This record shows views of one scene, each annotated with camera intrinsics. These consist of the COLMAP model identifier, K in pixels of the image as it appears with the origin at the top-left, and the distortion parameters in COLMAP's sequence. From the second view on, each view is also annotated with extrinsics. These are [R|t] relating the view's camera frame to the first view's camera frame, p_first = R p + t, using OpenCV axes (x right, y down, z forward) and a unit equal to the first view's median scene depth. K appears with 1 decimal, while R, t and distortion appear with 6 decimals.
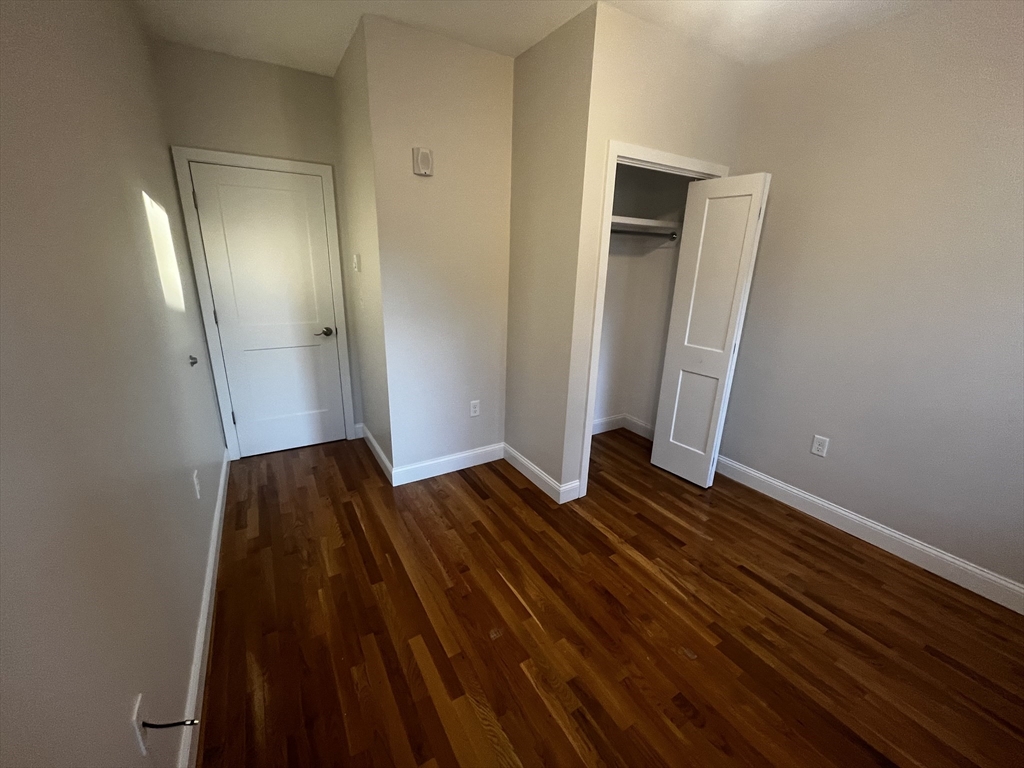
lens RADIAL K [[412.6, 0, 511.6], [0, 412.6, 384.7], [0, 0, 1]] dist [-0.003036, 0.000185]
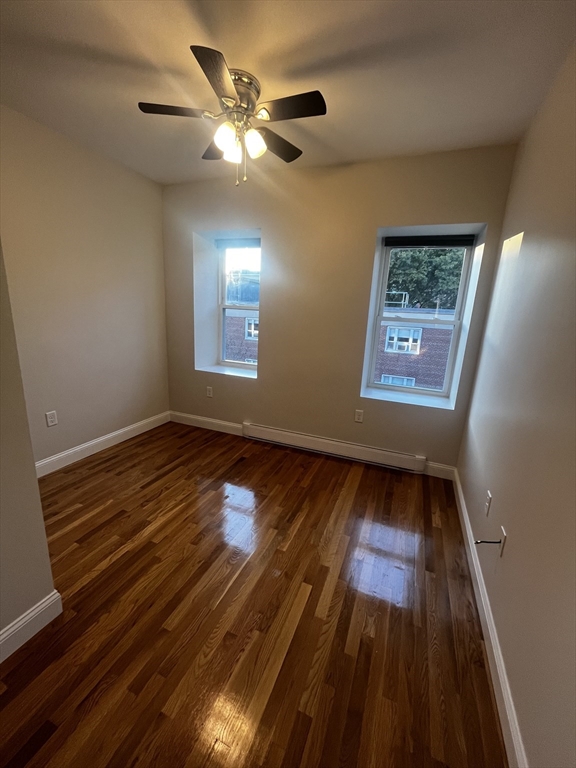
lens RADIAL K [[309.4, 0, 288.5], [0, 309.4, 381.9], [0, 0, 1]] dist [-0.003036, 0.000185]
pose [[-0.594326, -0.237081, 0.768485, -0.549876], [0.176130, 0.893992, 0.412015, -0.282731], [-0.784701, 0.380224, -0.489566, 0.981371]]
